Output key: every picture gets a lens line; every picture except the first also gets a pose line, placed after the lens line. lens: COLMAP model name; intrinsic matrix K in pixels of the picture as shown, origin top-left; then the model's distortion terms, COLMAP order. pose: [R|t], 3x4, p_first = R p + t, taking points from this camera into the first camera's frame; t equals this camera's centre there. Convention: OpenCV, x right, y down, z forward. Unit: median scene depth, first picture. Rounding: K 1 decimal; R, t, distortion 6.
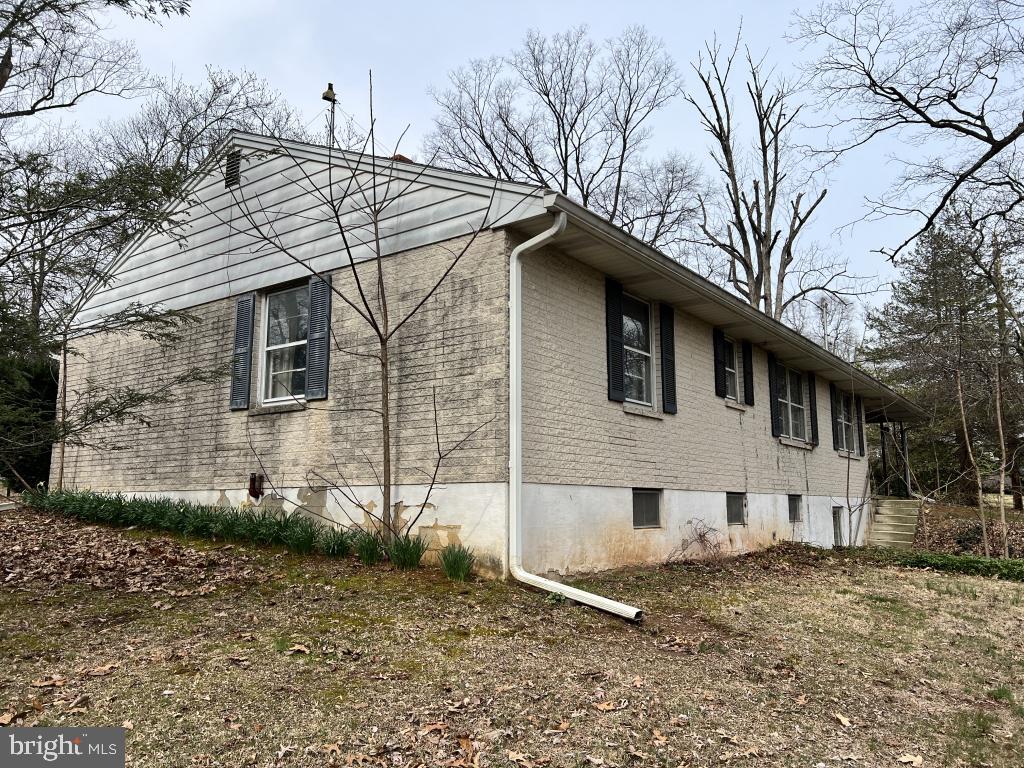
lens RADIAL K [[785.5, 0, 511.2], [0, 785.5, 376.6], [0, 0, 1]] dist [-0.002457, -0.002947]
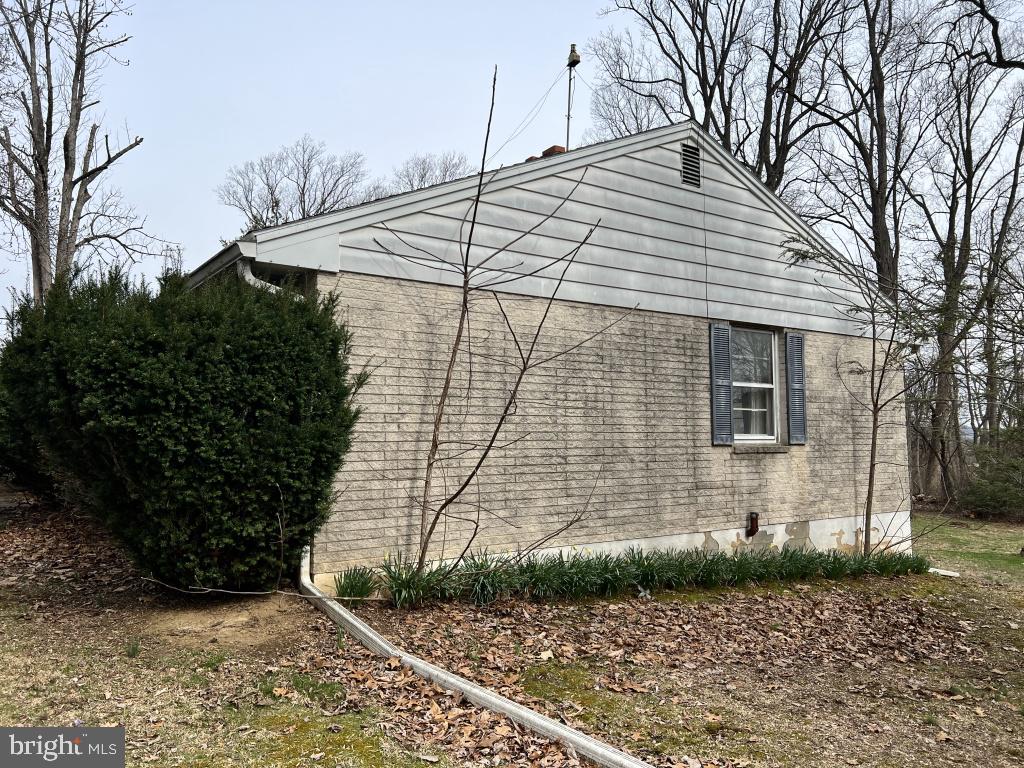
lens RADIAL K [[785.5, 0, 510.5], [0, 785.5, 391.7], [0, 0, 1]] dist [-0.002457, -0.002947]
pose [[0.334716, 0.071967, 0.939567, -1.333182], [-0.140100, 0.989798, -0.025904, 0.038425], [-0.931846, -0.122963, 0.341383, 0.929062]]
